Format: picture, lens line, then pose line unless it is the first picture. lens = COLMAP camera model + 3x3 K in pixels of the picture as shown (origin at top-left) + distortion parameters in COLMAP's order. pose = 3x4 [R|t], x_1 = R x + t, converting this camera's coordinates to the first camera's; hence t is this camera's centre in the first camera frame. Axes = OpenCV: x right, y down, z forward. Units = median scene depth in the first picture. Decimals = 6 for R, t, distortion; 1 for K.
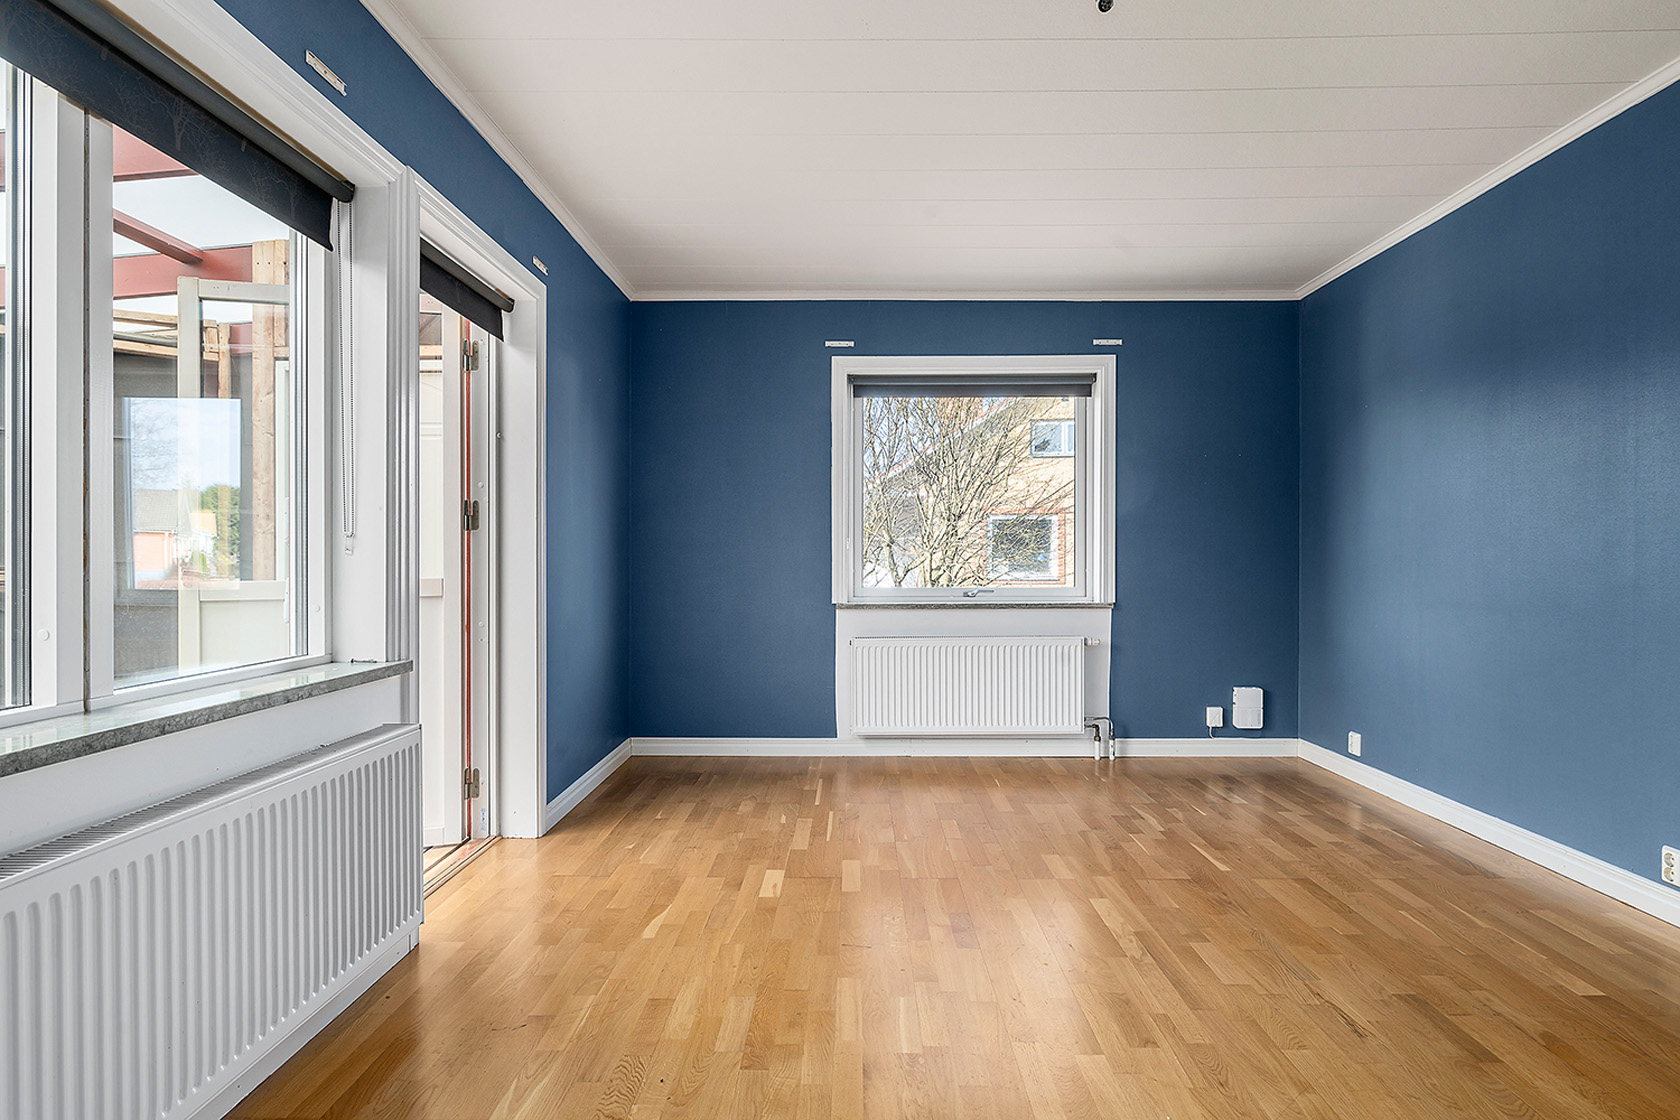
lens RADIAL K [[943.2, 0, 840.0], [0, 943.2, 560.0], [0, 0, 1]] dist [0.000994, -0.001149]
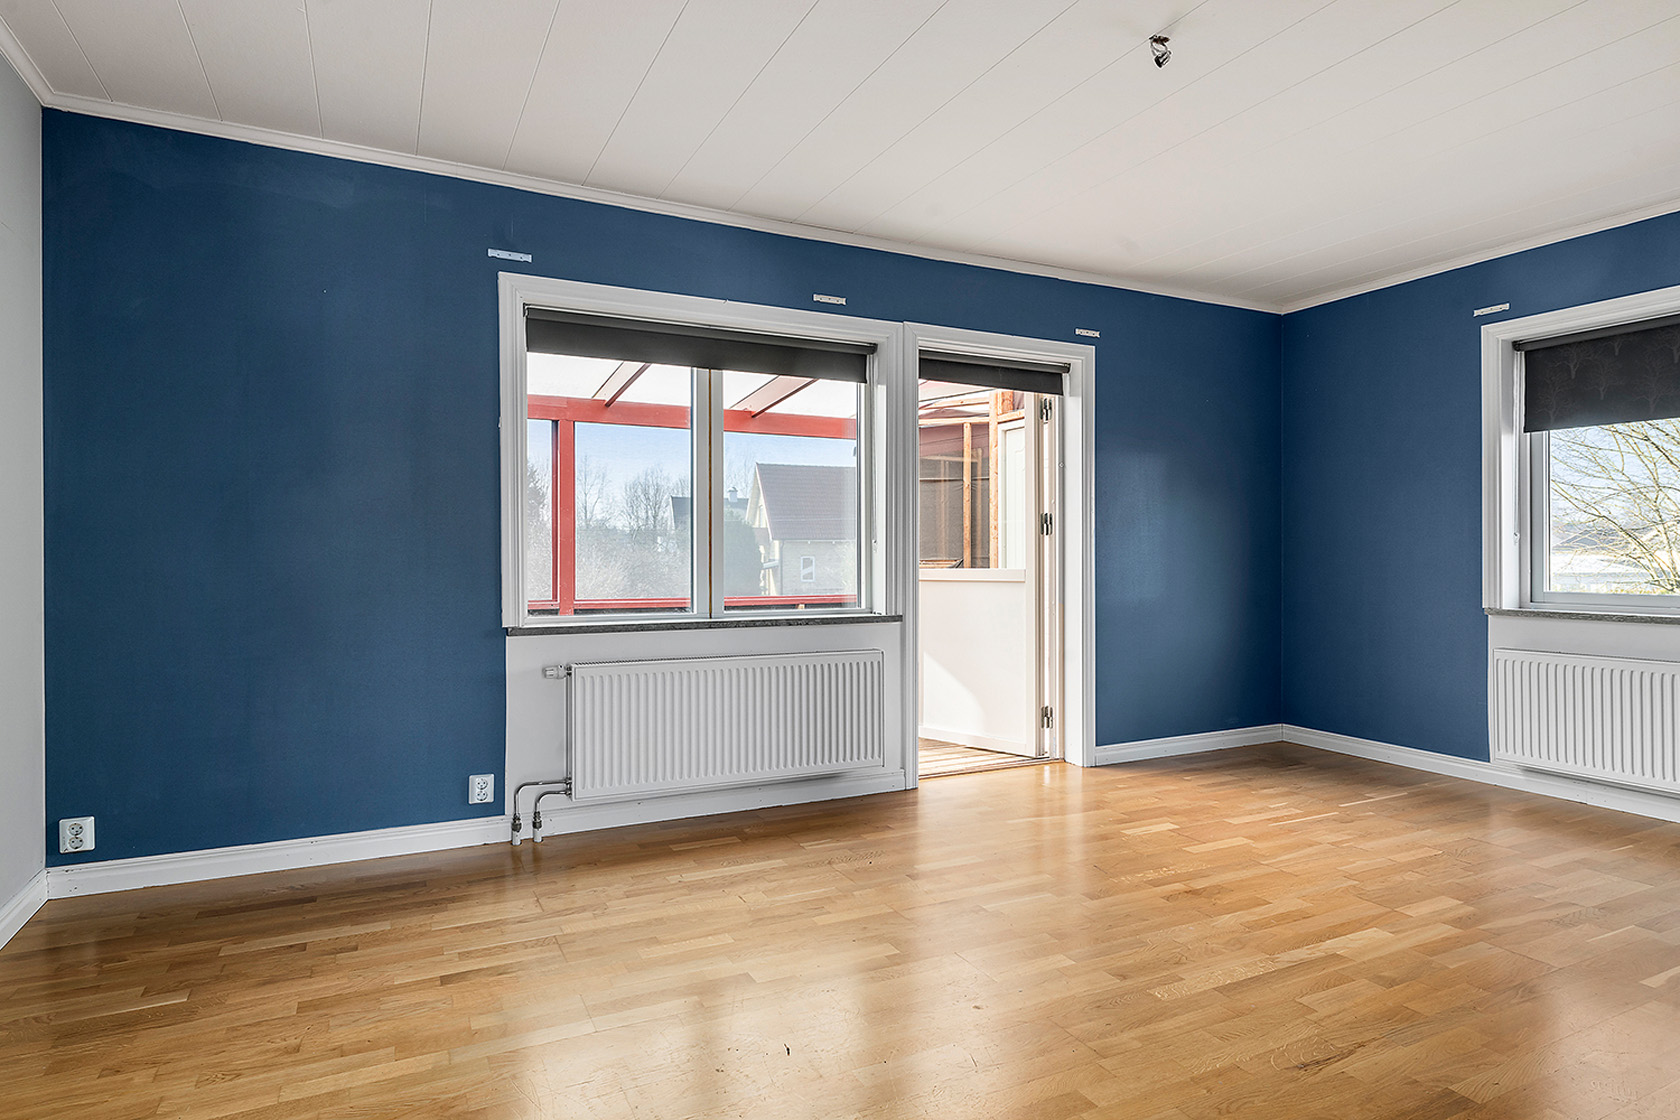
lens RADIAL K [[943.2, 0, 840.0], [0, 943.2, 560.0], [0, 0, 1]] dist [0.000994, -0.001149]
pose [[0.444152, 0.005512, -0.895934, 0.729610], [-0.003448, 0.999984, 0.004443, -0.000225], [0.895945, 0.001116, 0.444164, 0.109482]]
